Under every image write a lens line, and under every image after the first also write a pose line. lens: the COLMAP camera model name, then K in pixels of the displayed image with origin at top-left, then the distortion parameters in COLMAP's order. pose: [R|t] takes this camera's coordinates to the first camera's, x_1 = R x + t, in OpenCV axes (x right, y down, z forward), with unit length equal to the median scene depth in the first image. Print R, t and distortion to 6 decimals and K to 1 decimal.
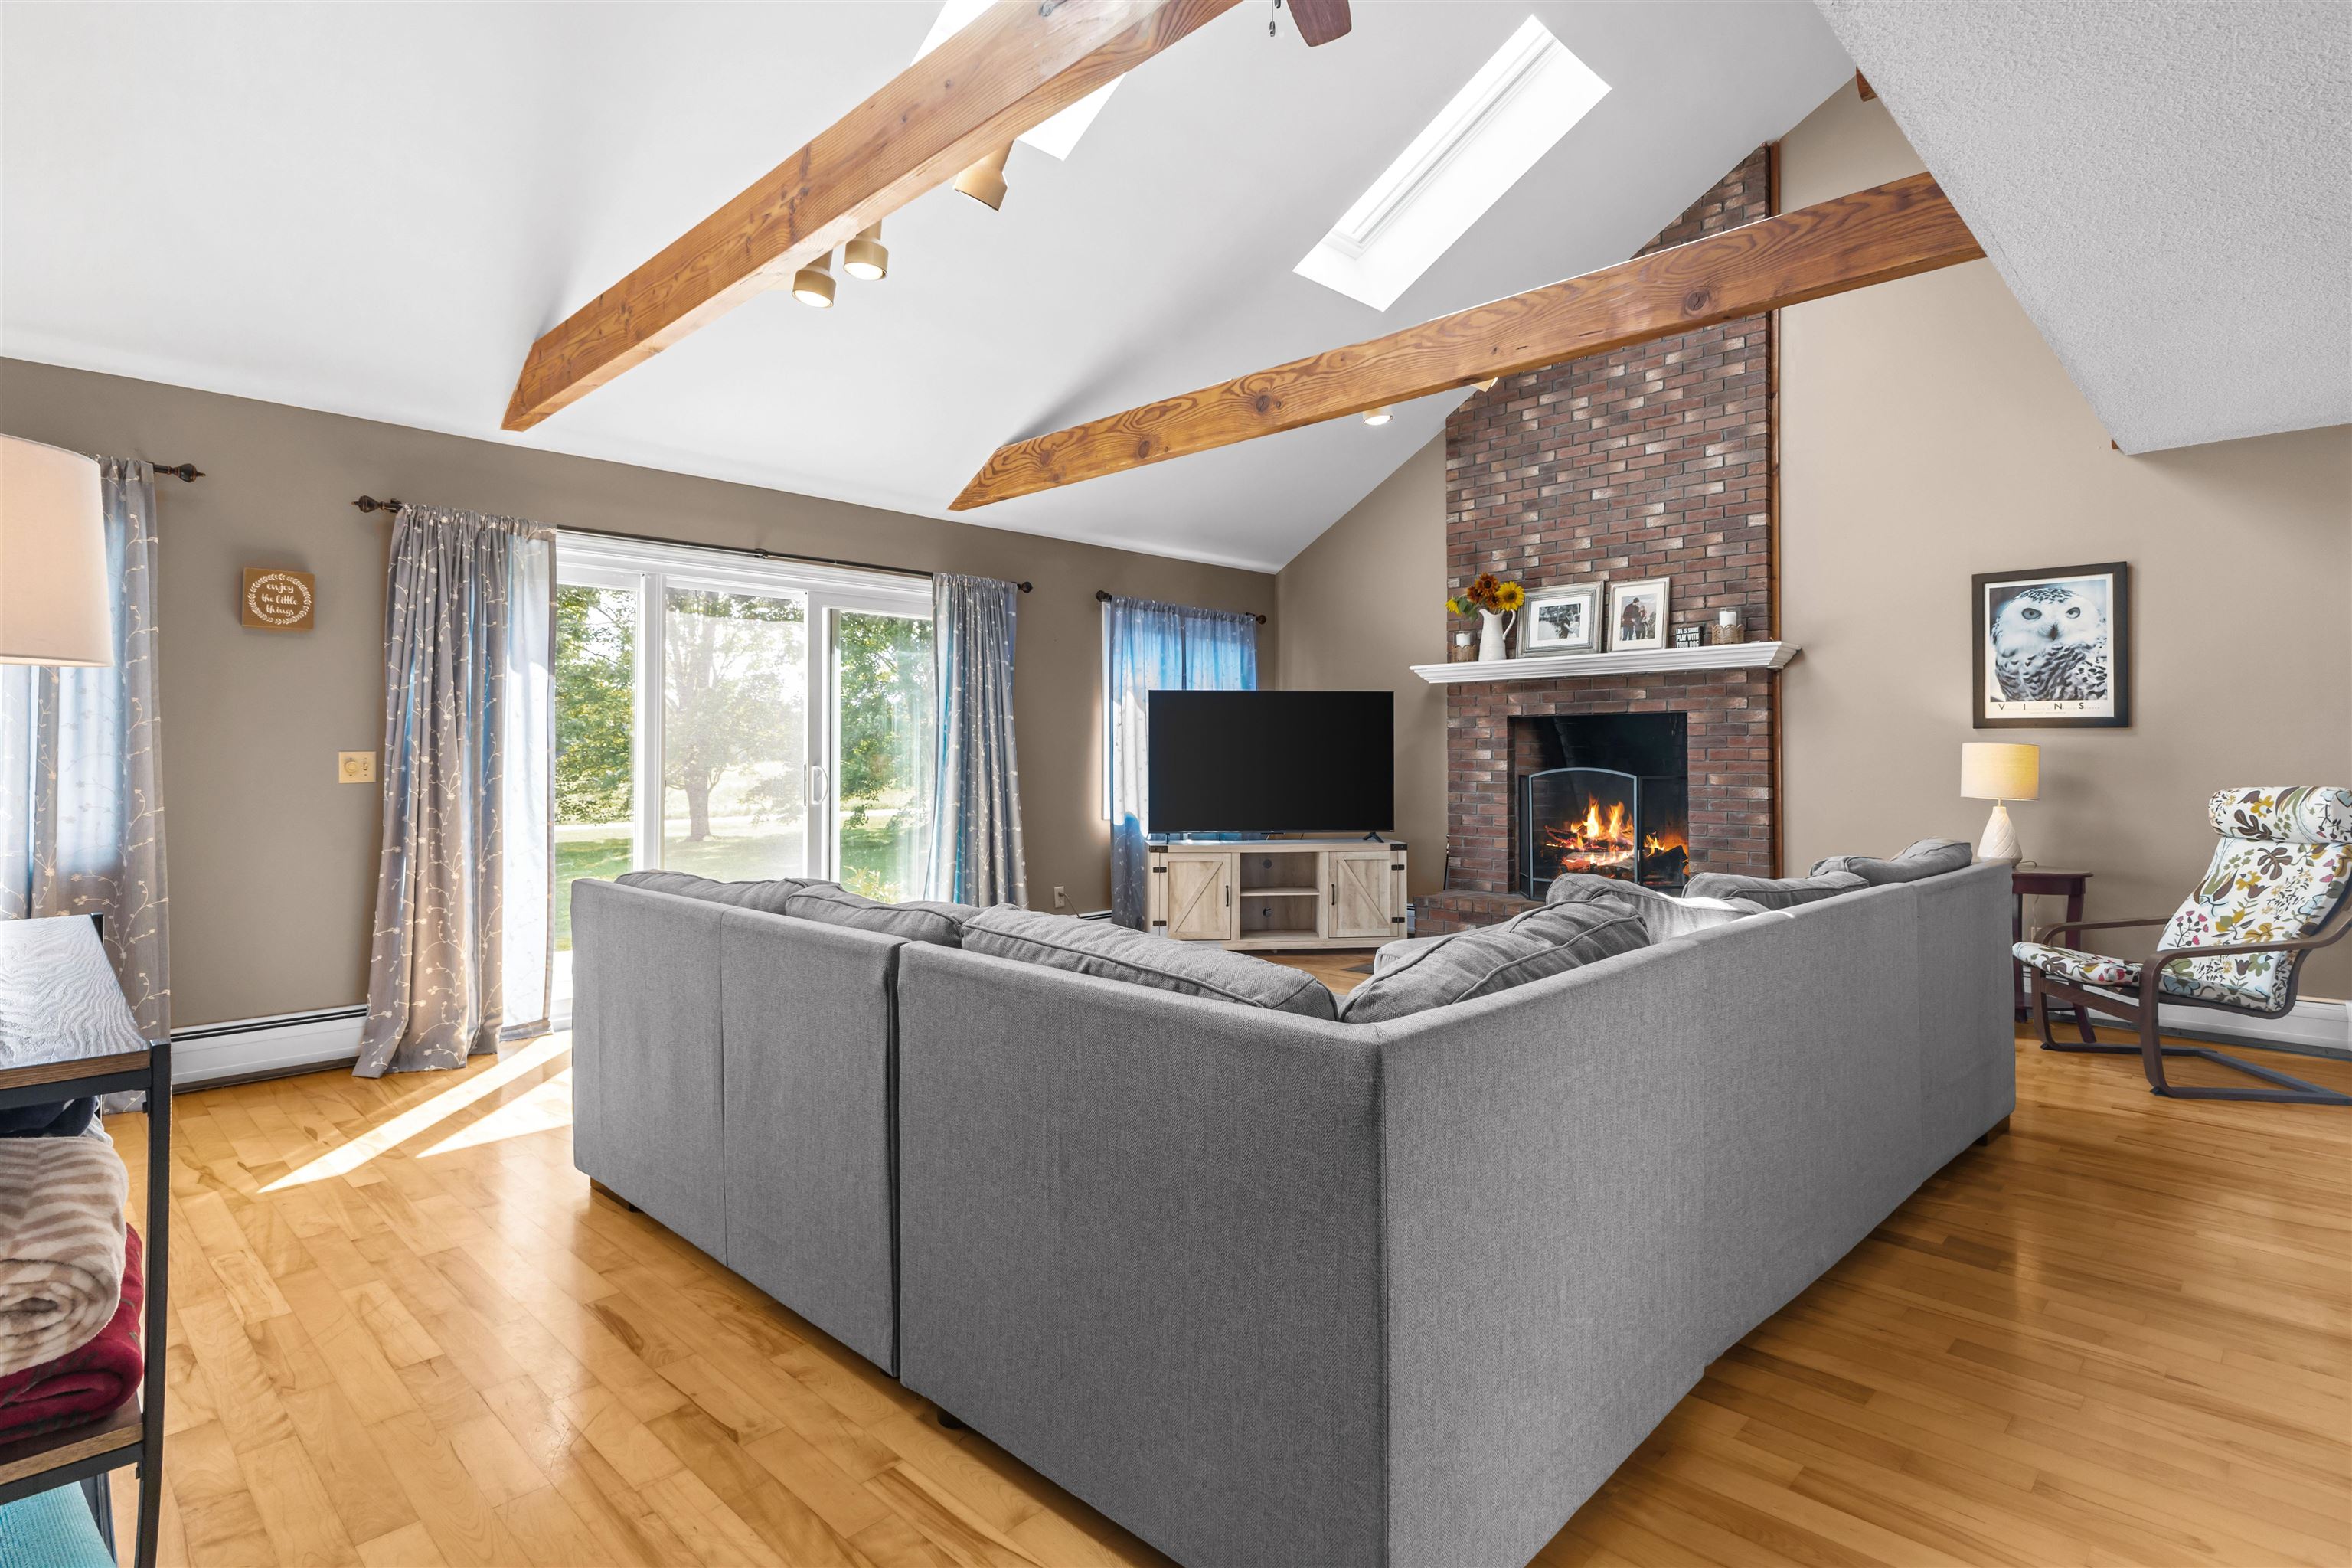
lens RADIAL K [[1187.4, 0, 1176.9], [0, 1187.4, 735.5], [0, 0, 1]] dist [0.007044, -0.000919]
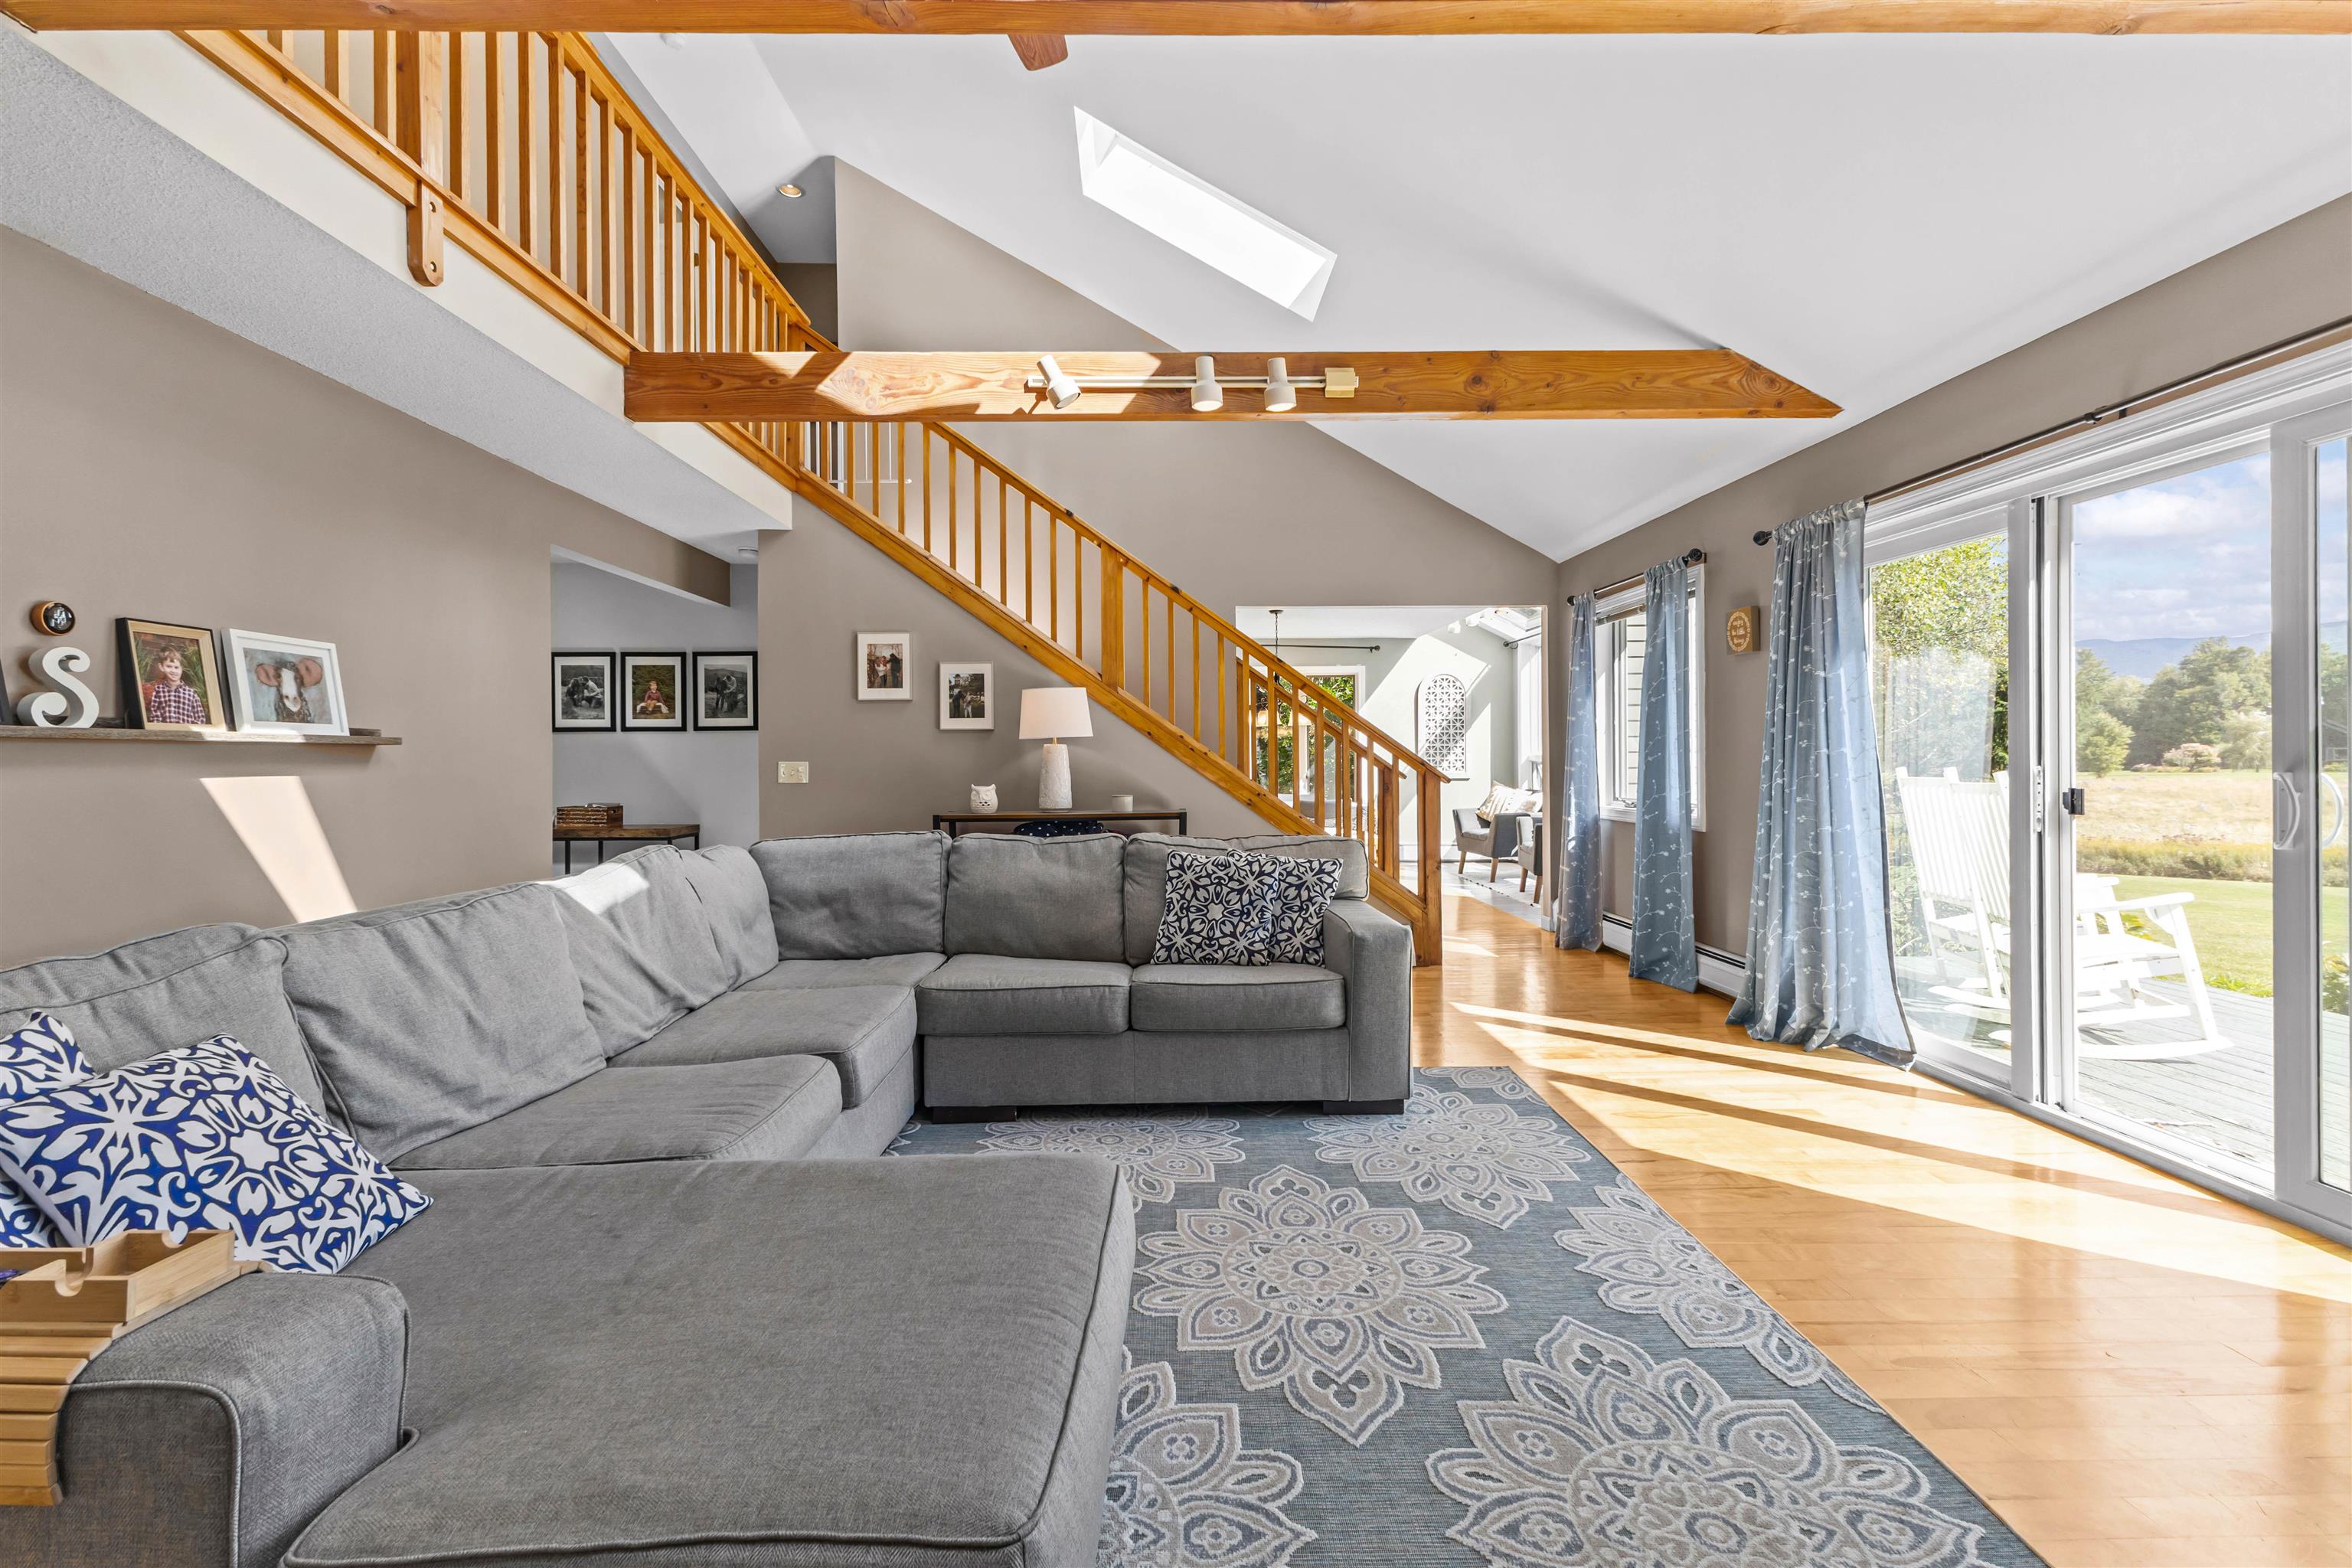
lens RADIAL K [[1041.7, 0, 1175.1], [0, 1041.7, 759.0], [0, 0, 1]] dist [0.020919, -0.005728]
pose [[-0.700742, 0.006093, -0.713388, 0.319862], [0.019228, 0.999762, -0.010348, 0.014815], [0.713155, -0.020968, -0.700692, 0.928089]]
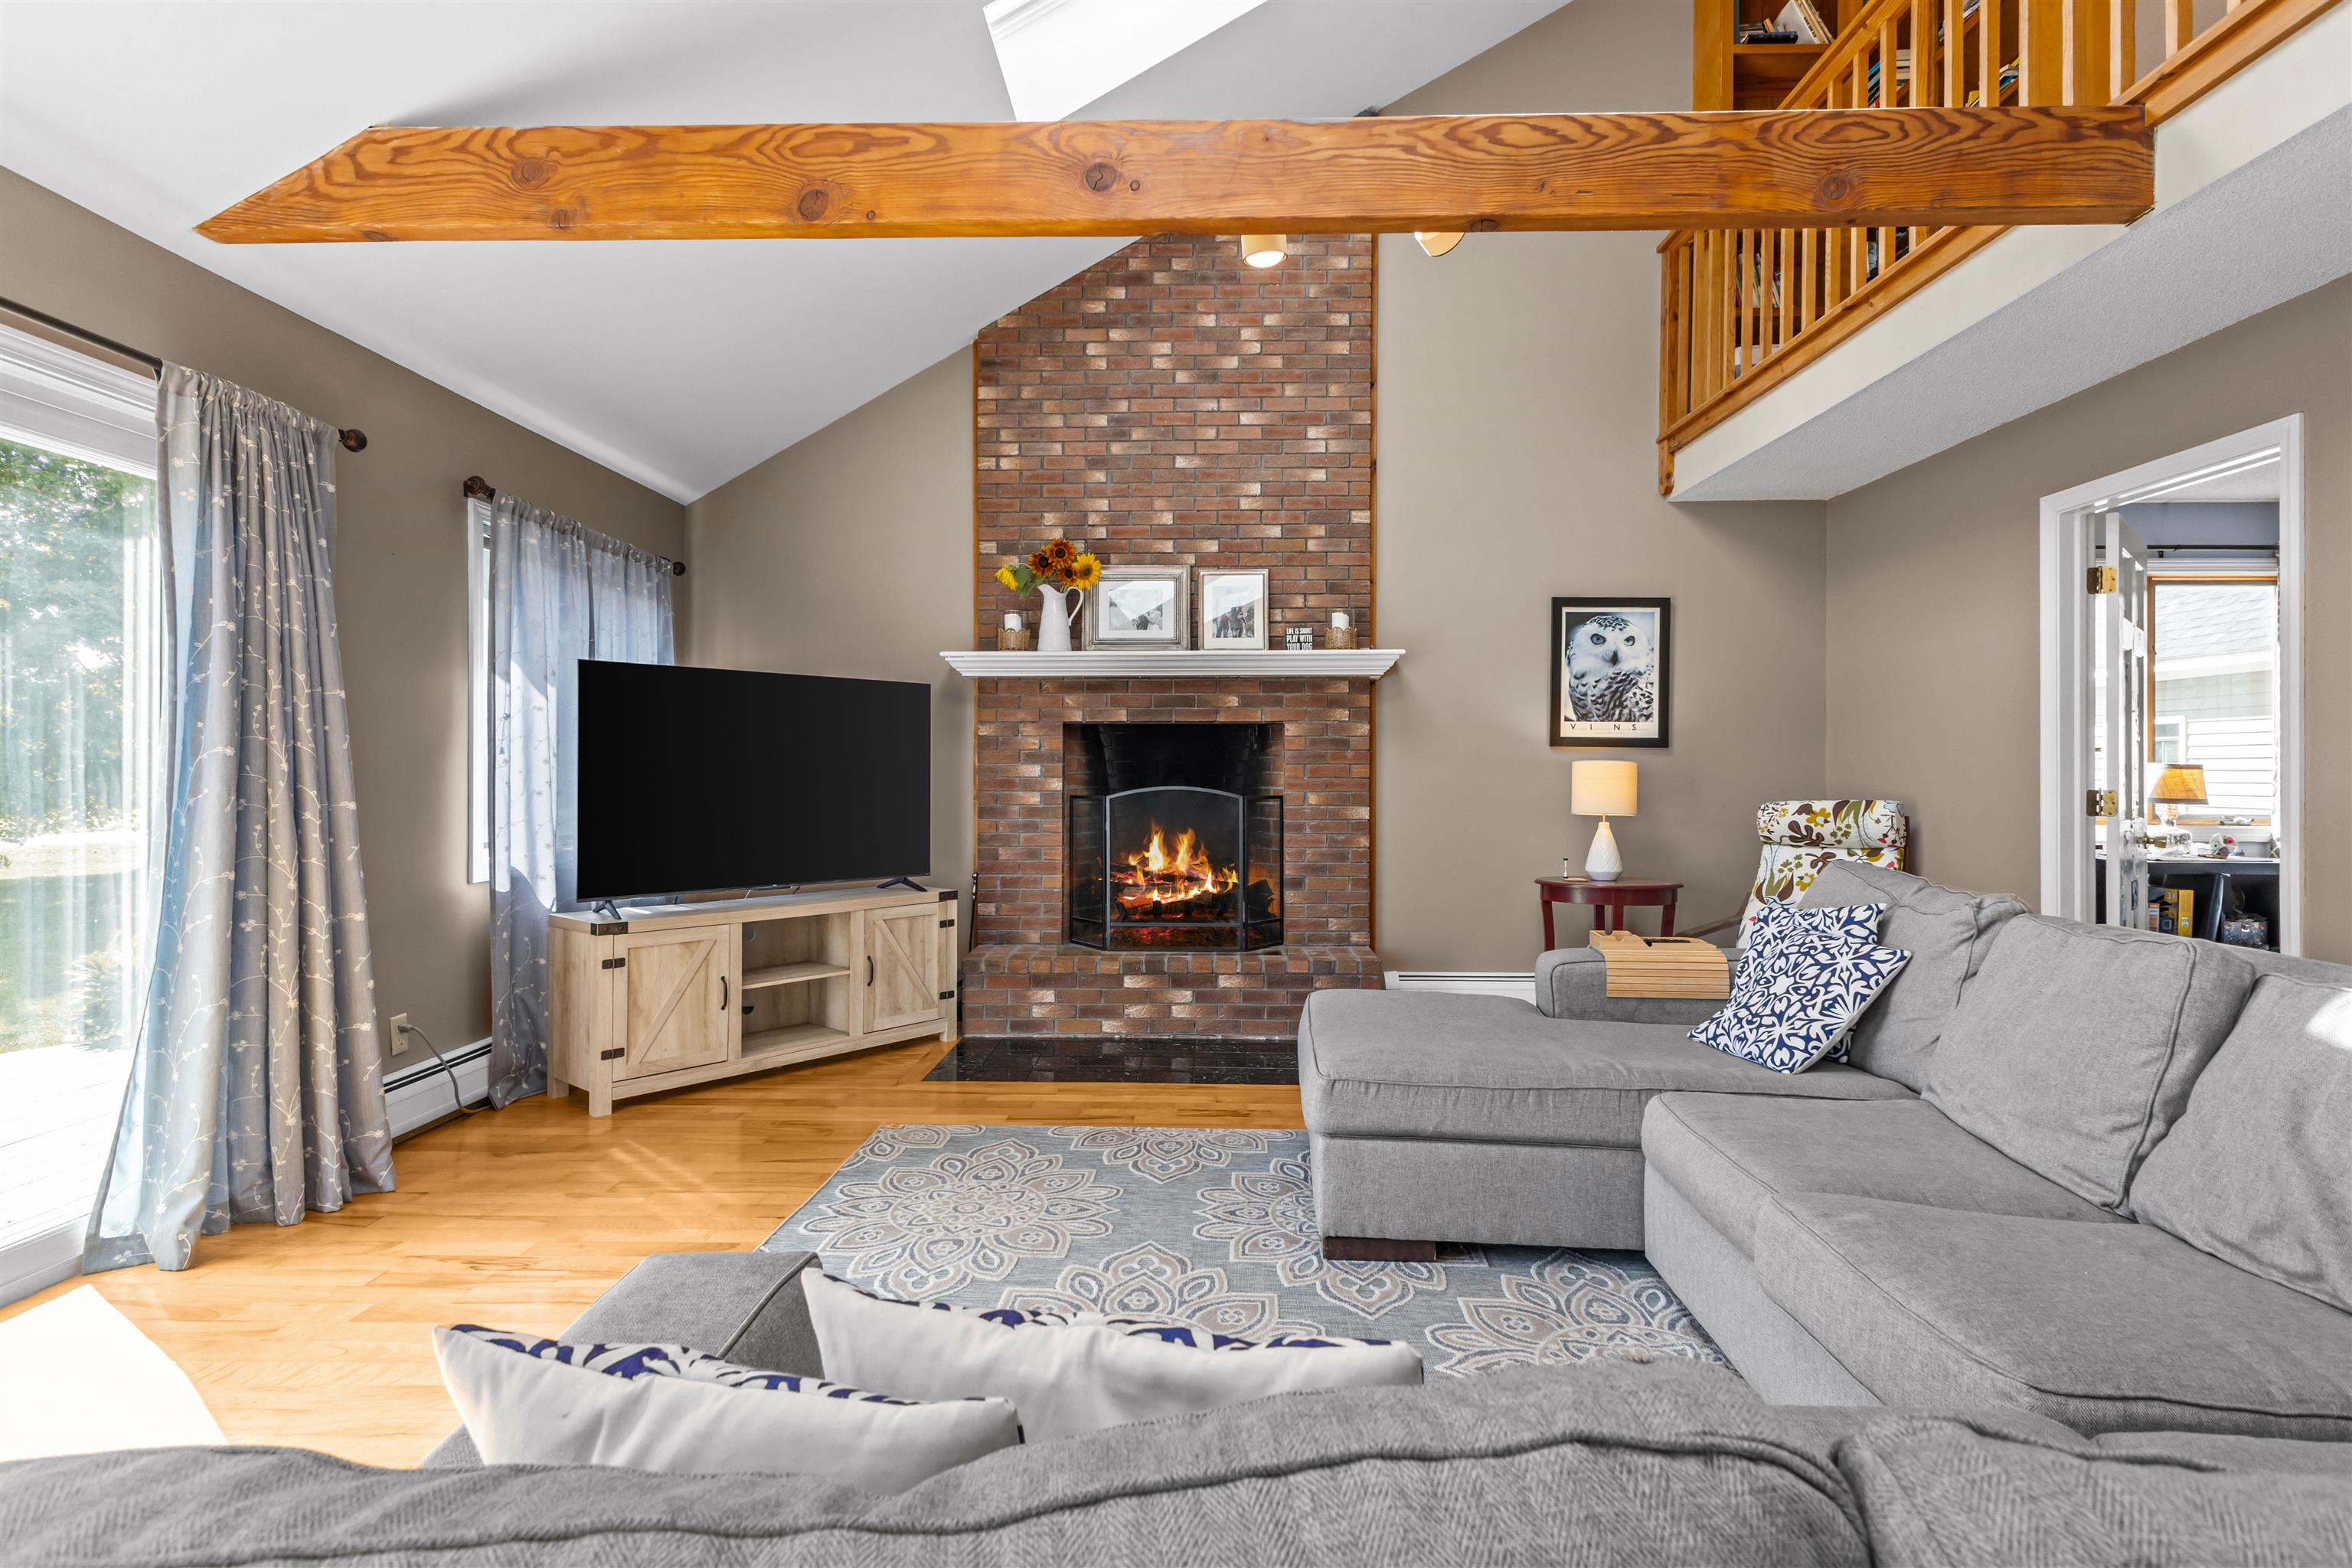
lens RADIAL K [[1177.6, 0, 1188.2], [0, 1177.6, 768.7], [0, 0, 1]] dist [0.009544, -0.000531]
pose [[0.731592, 0.003388, 0.681734, -0.226156], [-0.013968, 0.999852, 0.010020, 0.006538], [-0.681599, -0.016853, 0.731532, 0.409932]]
